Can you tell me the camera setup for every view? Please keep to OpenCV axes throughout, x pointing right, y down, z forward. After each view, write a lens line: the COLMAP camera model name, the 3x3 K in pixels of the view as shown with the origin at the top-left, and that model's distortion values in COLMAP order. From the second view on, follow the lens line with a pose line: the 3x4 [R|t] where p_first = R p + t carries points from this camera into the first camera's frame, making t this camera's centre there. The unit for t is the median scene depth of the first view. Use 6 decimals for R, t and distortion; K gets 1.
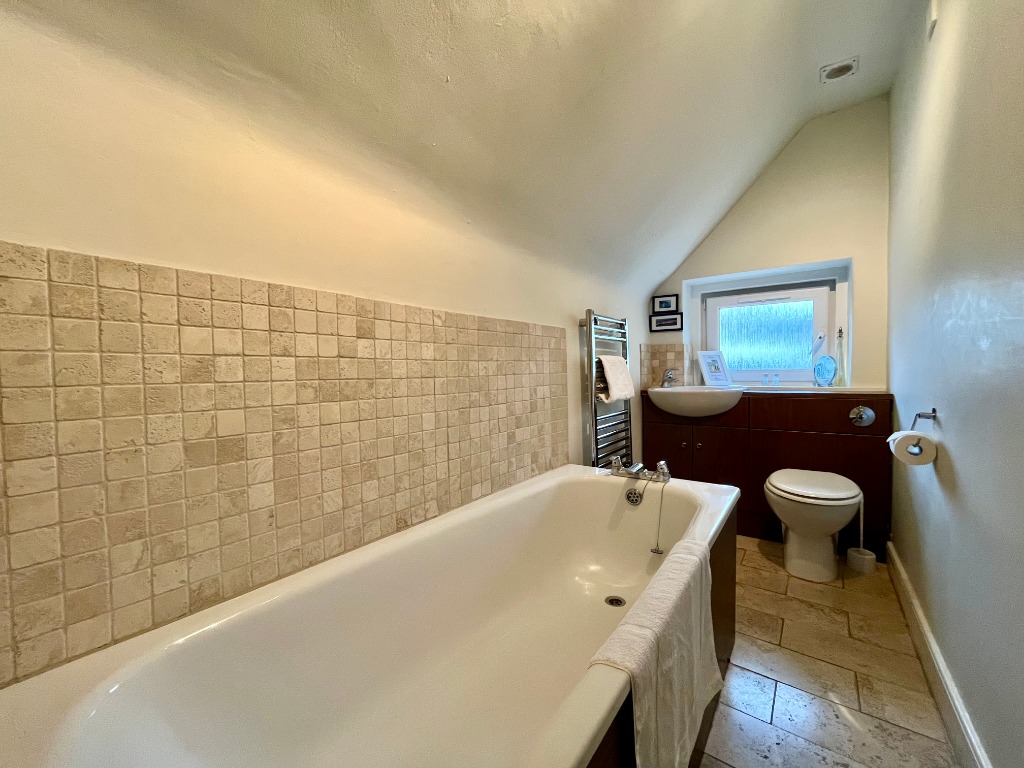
lens RADIAL K [[416.3, 0, 508.2], [0, 416.3, 385.0], [0, 0, 1]] dist [0.003291, 0.000108]
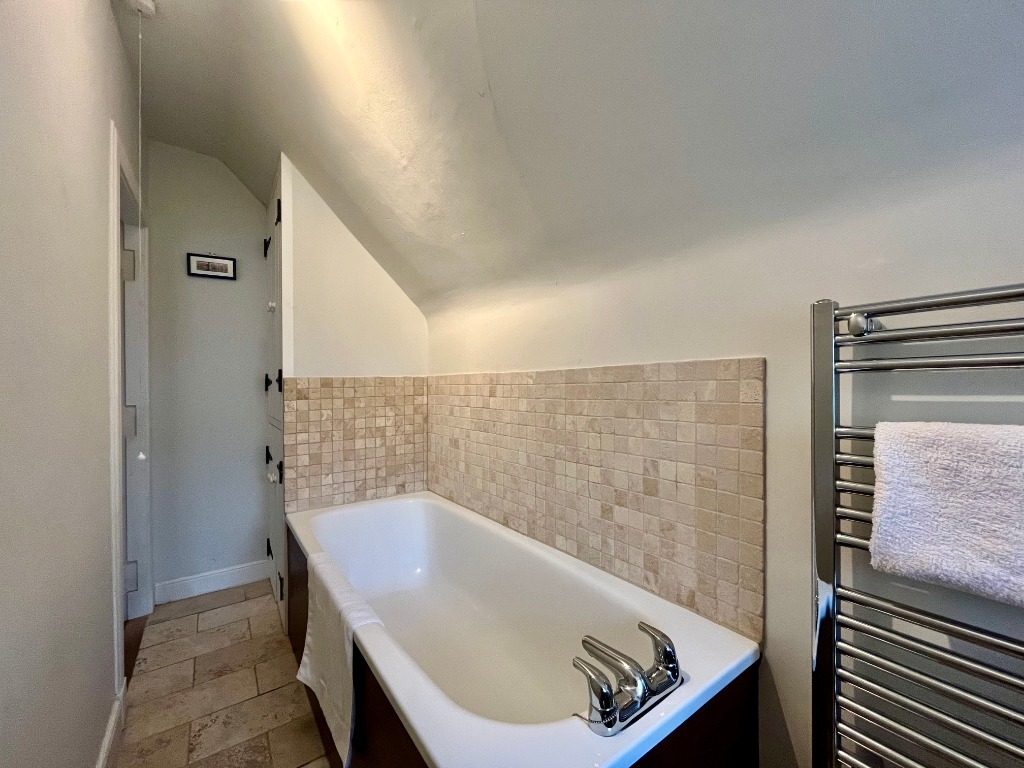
lens RADIAL K [[416.3, 0, 508.2], [0, 416.3, 385.0], [0, 0, 1]] dist [0.003291, 0.000108]
pose [[-0.306532, 0.012790, -0.951774, 0.952960], [-0.021411, 0.999564, 0.020328, -0.150902], [0.951619, 0.026610, -0.306125, 1.213637]]
